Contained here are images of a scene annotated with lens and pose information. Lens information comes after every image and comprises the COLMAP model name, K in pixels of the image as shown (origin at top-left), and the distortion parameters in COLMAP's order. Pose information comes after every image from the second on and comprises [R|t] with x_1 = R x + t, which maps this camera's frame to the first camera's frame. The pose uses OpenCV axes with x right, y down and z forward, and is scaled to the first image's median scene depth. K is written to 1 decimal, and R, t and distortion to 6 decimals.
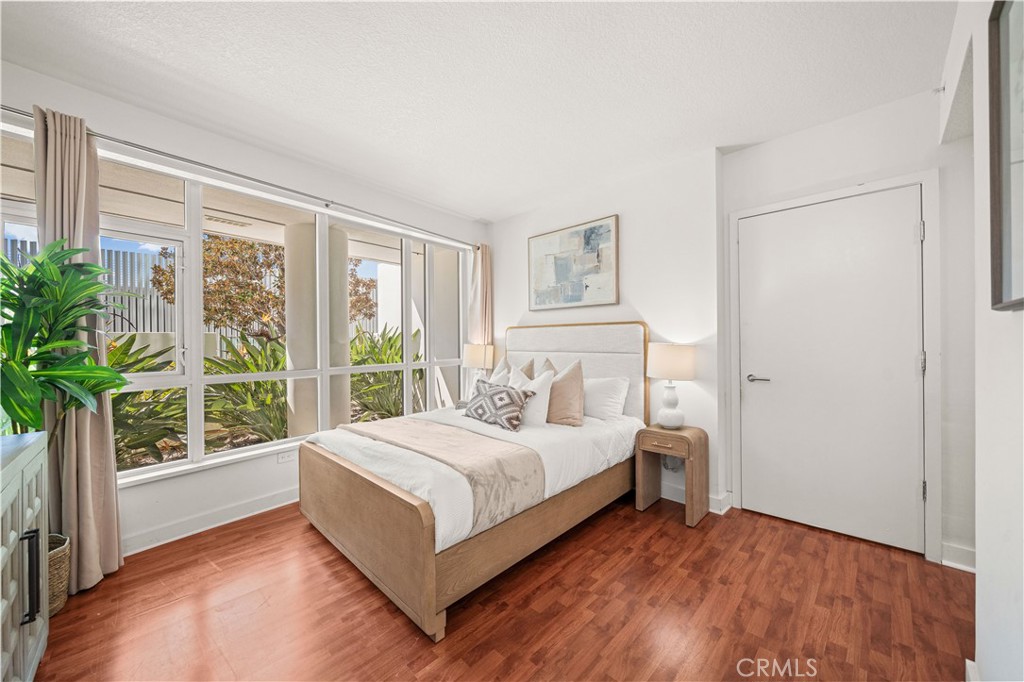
lens RADIAL K [[371.9, 0, 512.0], [0, 371.9, 341.0], [0, 0, 1]] dist [-0.005499, -0.000127]
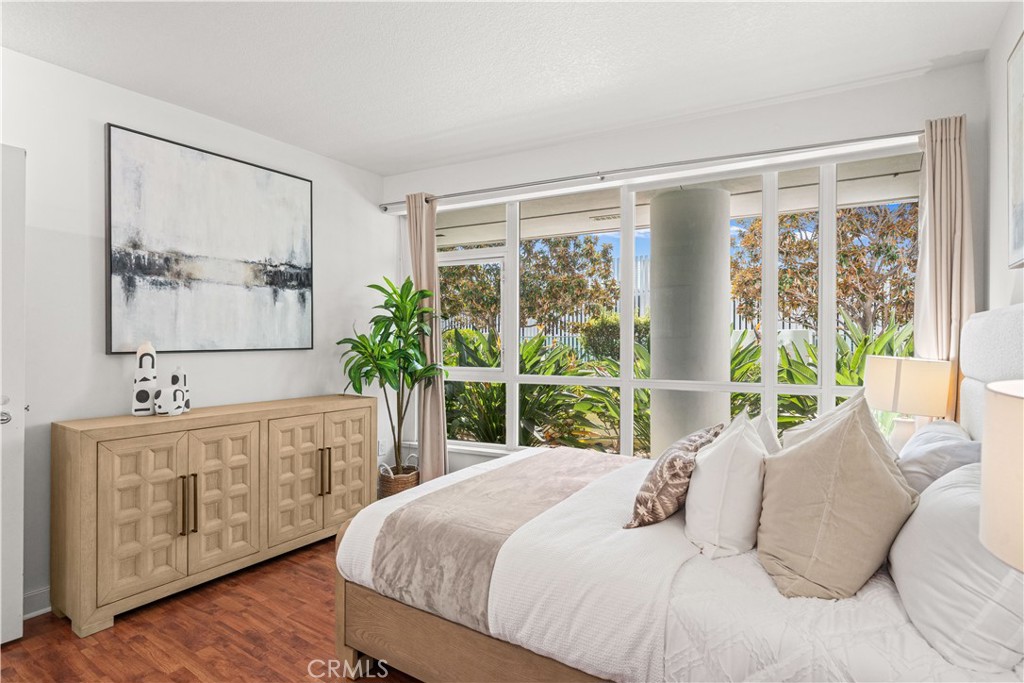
lens RADIAL K [[530.3, 0, 512.0], [0, 530.3, 341.5], [0, 0, 1]] dist [-0.002924, -0.000583]
pose [[0.176232, 0.011287, -0.984284, 0.697545], [-0.010268, 0.999901, 0.009627, -0.021565], [0.984295, 0.008410, 0.176331, 0.699157]]
